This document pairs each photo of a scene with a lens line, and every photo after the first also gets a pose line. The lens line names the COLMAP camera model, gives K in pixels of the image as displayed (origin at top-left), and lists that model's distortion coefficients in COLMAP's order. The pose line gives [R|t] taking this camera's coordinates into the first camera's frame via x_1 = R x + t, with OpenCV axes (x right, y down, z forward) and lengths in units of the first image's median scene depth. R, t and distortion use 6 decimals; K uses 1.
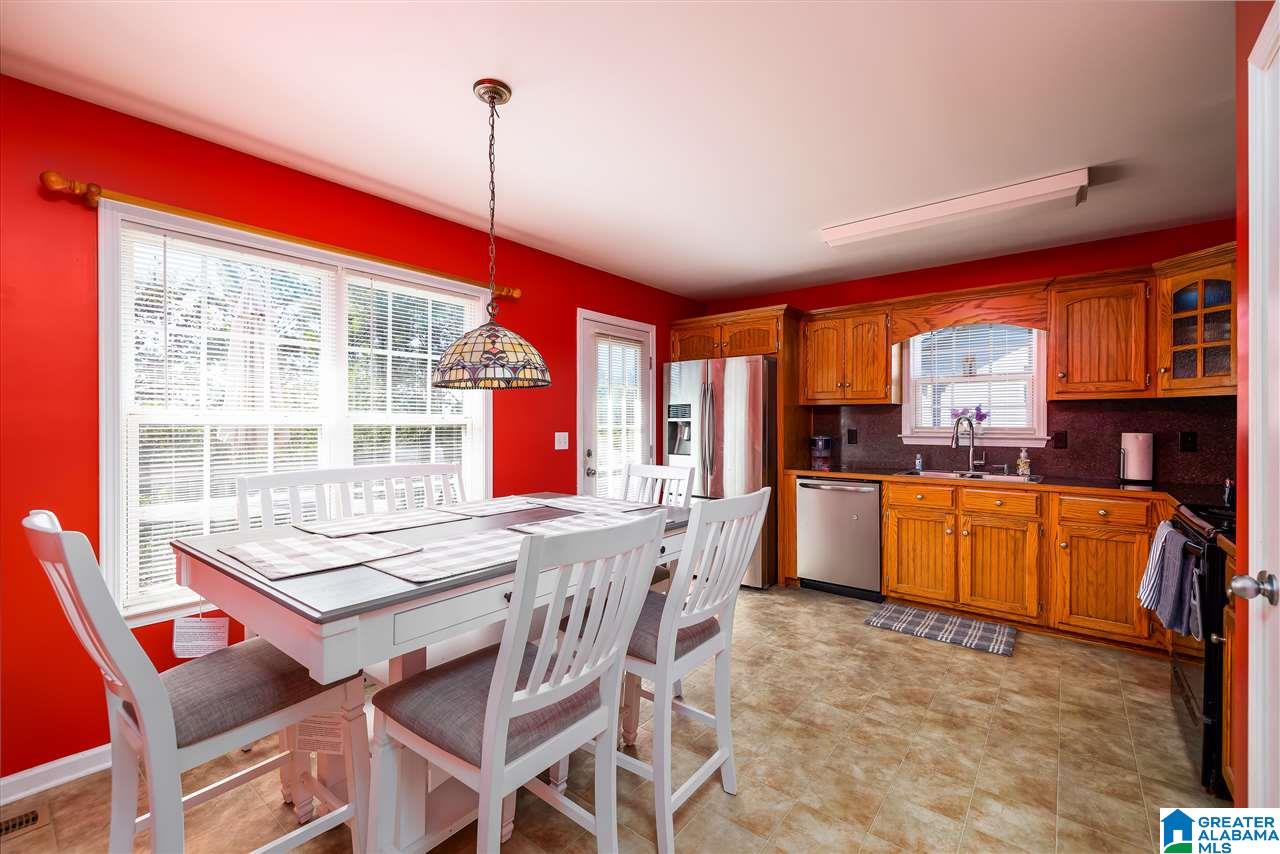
lens RADIAL K [[537.6, 0, 638.3], [0, 537.6, 422.7], [0, 0, 1]] dist [-0.001257, -0.000192]
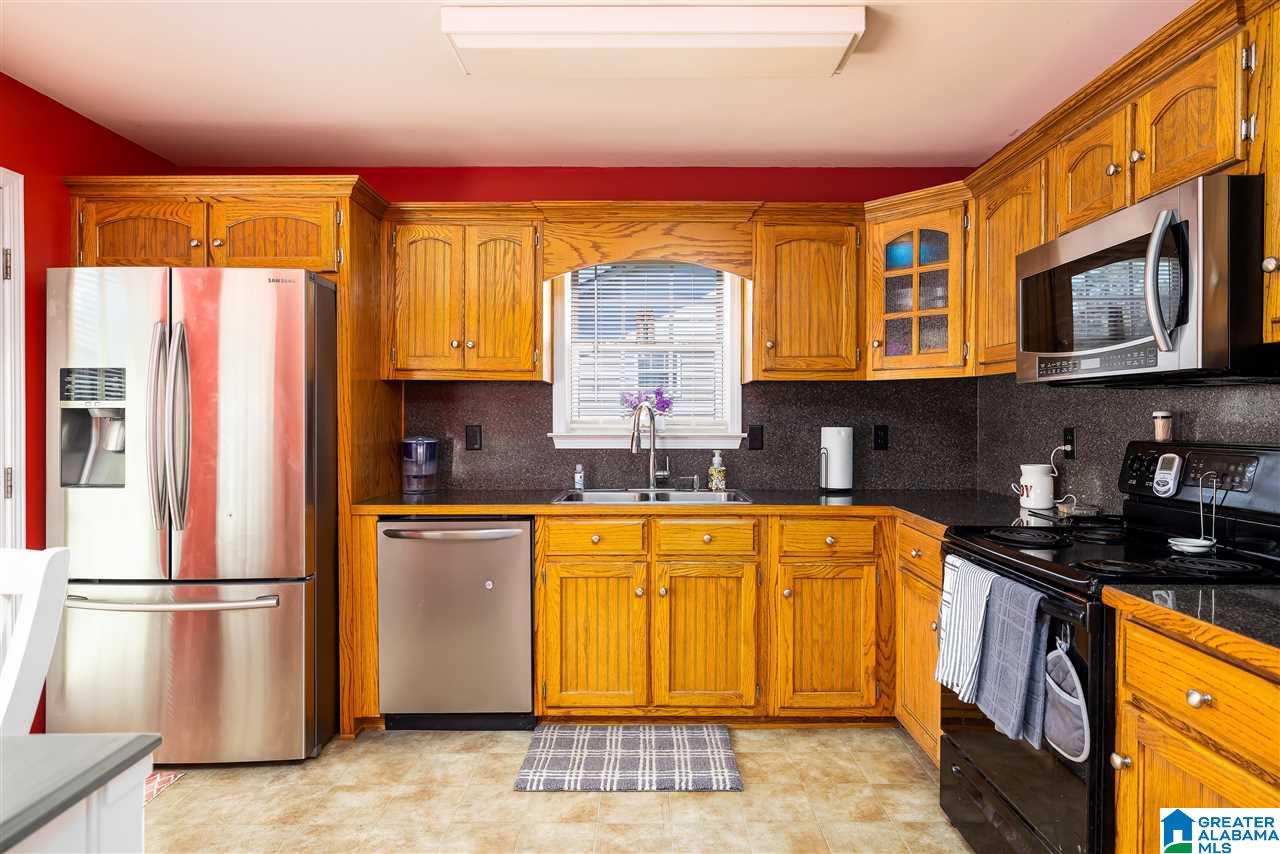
lens RADIAL K [[708.7, 0, 641.2], [0, 708.7, 421.7], [0, 0, 1]] dist [0.001454, -0.000199]
pose [[0.778666, -0.002500, 0.627434, 0.078258], [-0.000330, 0.999990, 0.004394, 0.006954], [-0.627439, -0.003629, 0.778657, 0.375707]]
